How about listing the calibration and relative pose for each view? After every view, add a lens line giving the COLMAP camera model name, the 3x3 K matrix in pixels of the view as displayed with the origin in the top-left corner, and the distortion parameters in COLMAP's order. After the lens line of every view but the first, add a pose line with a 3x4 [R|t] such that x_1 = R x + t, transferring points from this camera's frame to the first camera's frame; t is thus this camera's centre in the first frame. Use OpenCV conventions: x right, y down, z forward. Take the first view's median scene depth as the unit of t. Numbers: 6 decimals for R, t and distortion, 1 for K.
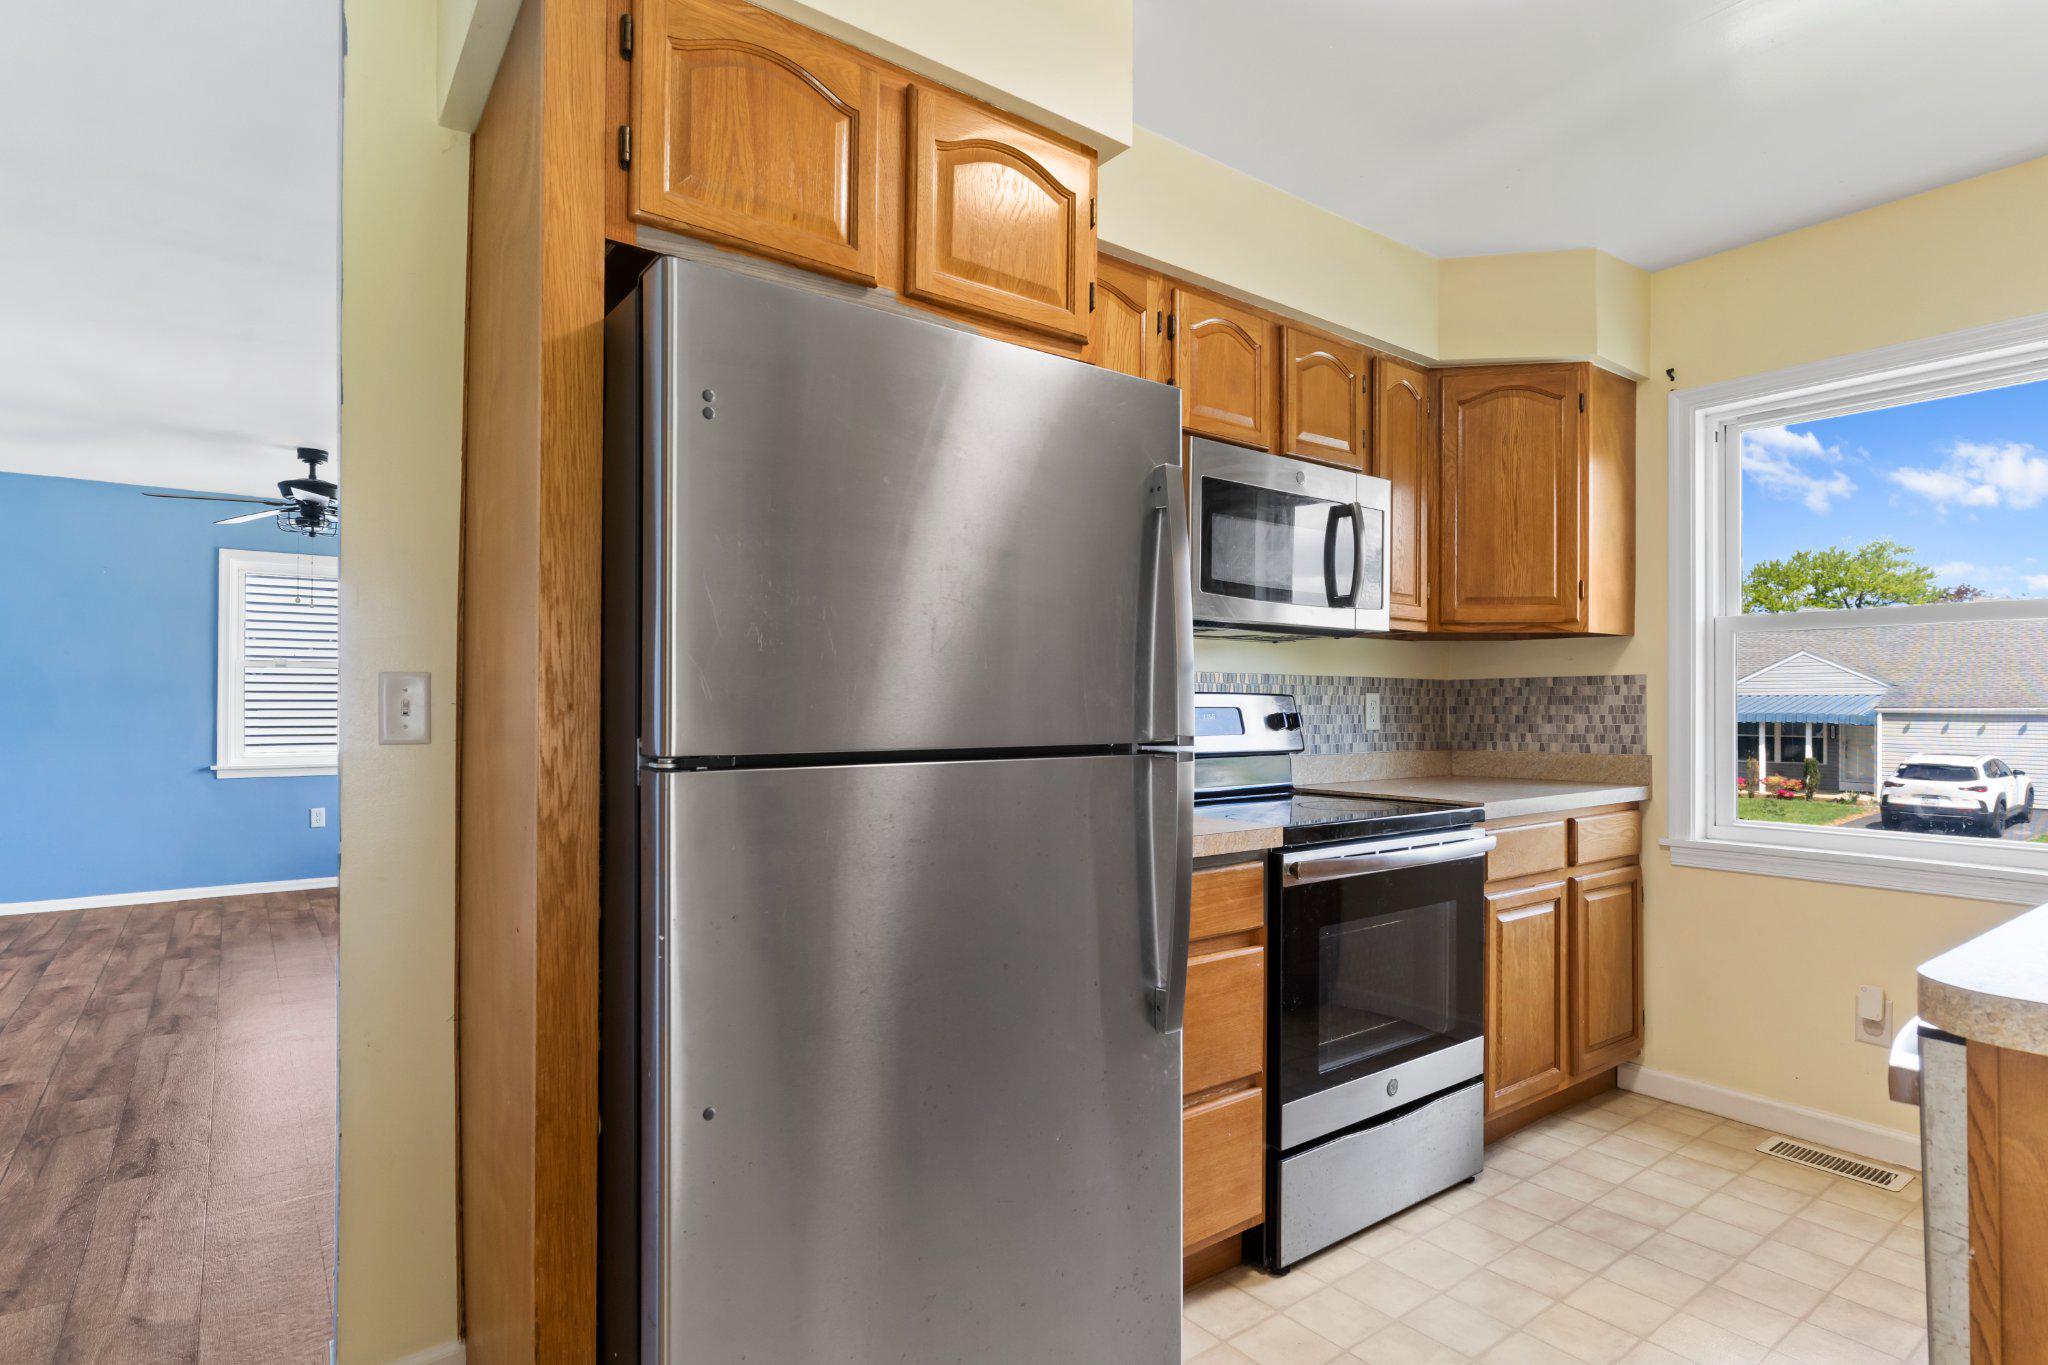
lens RADIAL K [[1046.7, 0, 1019.4], [0, 1046.7, 697.7], [0, 0, 1]] dist [-0.003144, 0.001075]
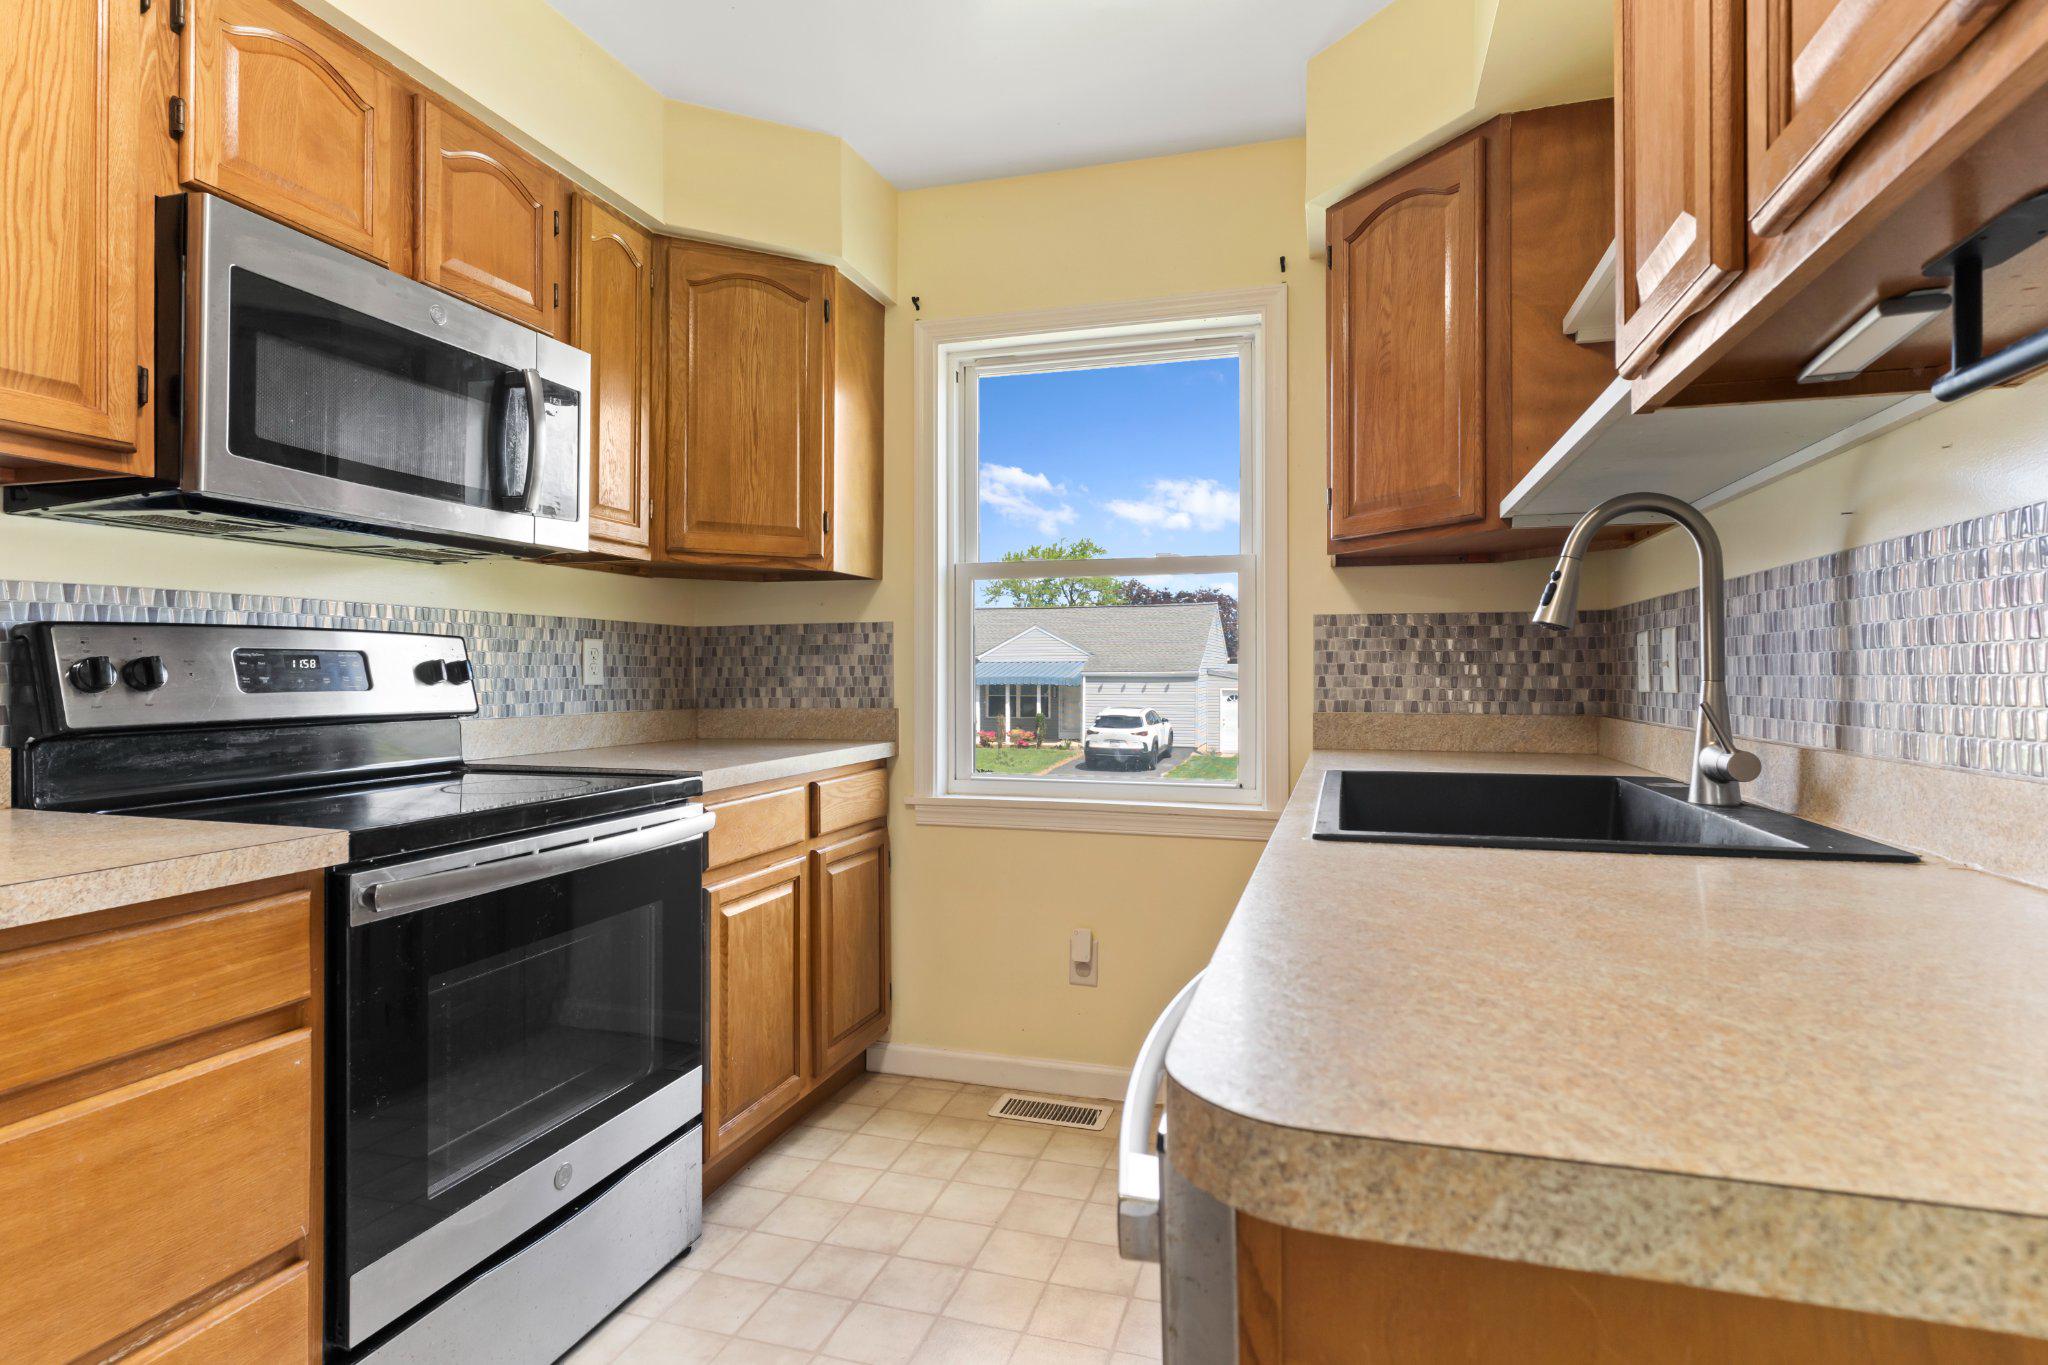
lens RADIAL K [[1048.6, 0, 1011.4], [0, 1048.6, 669.5], [0, 0, 1]] dist [-0.003630, 0.001044]
pose [[0.813858, -0.001773, 0.581061, 0.150597], [-0.000299, 0.999994, 0.003470, 0.017954], [-0.581063, -0.002998, 0.813853, 0.189176]]
